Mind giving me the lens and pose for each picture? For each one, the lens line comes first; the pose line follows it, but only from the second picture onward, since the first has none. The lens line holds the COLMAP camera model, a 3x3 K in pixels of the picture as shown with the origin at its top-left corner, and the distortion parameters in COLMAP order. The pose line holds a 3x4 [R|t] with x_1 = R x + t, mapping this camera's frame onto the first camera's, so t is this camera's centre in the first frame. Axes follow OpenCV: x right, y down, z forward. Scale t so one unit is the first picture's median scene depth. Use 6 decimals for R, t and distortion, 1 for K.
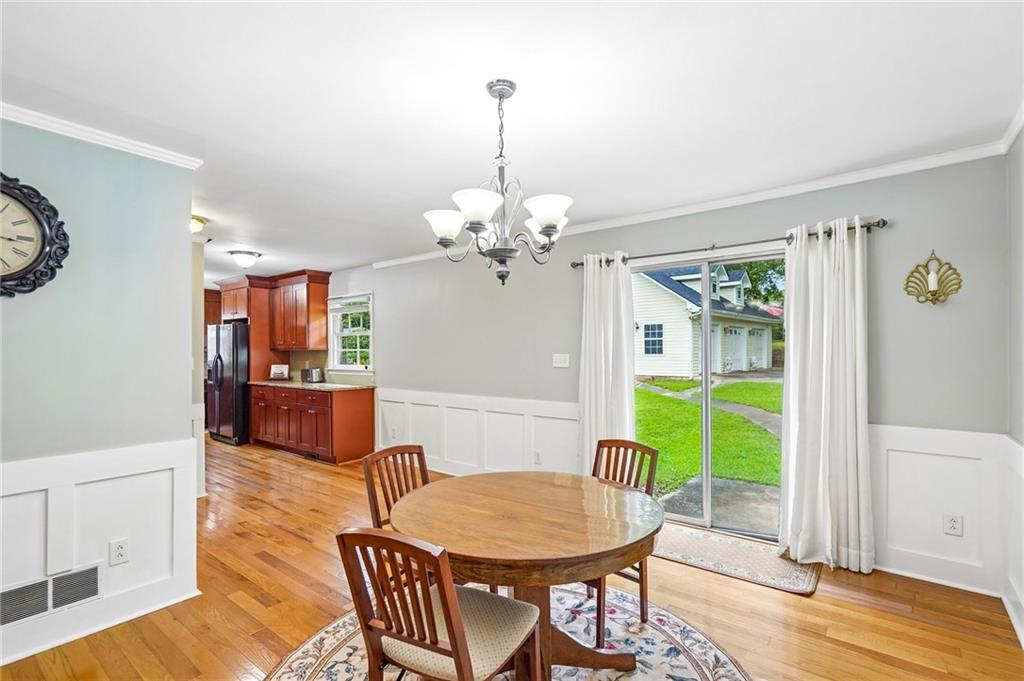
lens RADIAL K [[473.7, 0, 506.3], [0, 473.7, 352.9], [0, 0, 1]] dist [0.000686, 0.001276]
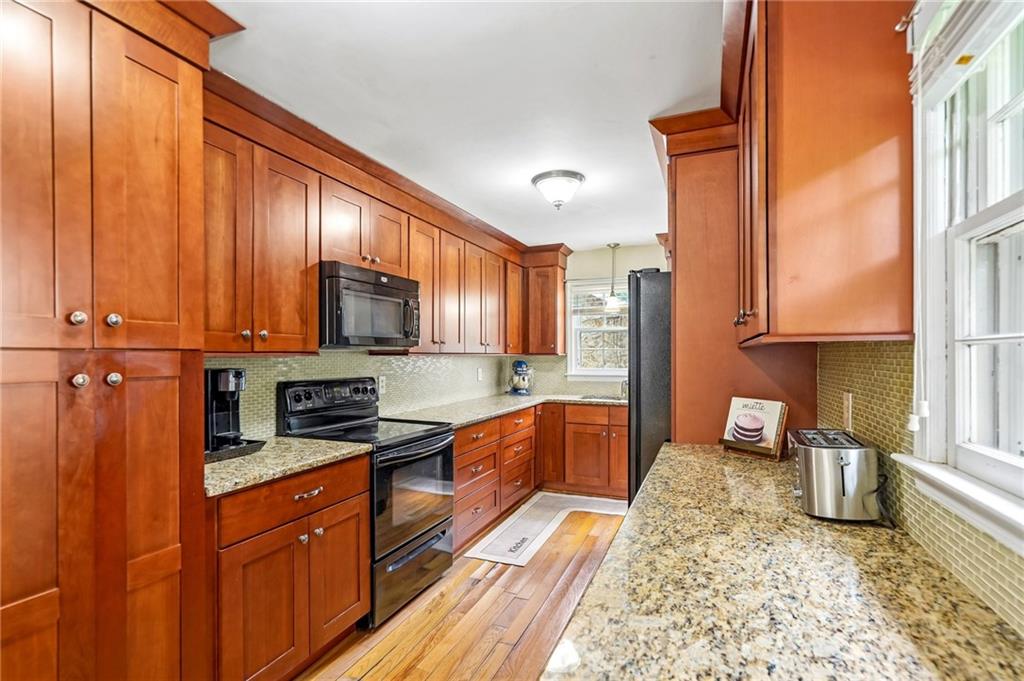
lens RADIAL K [[477.4, 0, 510.4], [0, 477.4, 358.1], [0, 0, 1]] dist [0.000063, 0.000655]
pose [[0.275452, 0.009572, -0.961267, -0.257885], [-0.002320, 0.999954, 0.009292, -0.001886], [0.961312, -0.000329, 0.275461, 0.824000]]
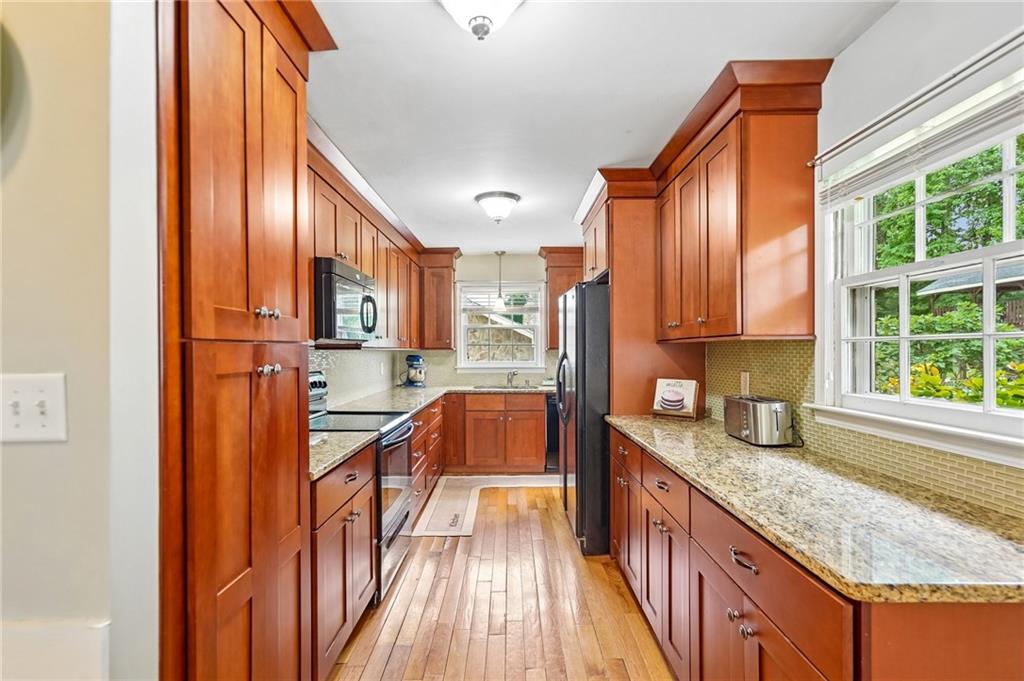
lens RADIAL K [[473.7, 0, 506.3], [0, 473.7, 352.9], [0, 0, 1]] dist [0.000686, 0.001276]
pose [[0.618617, 0.006586, -0.785665, -0.265353], [-0.001873, 0.999974, 0.006908, -0.000008], [0.785690, -0.002802, 0.618614, 0.673698]]
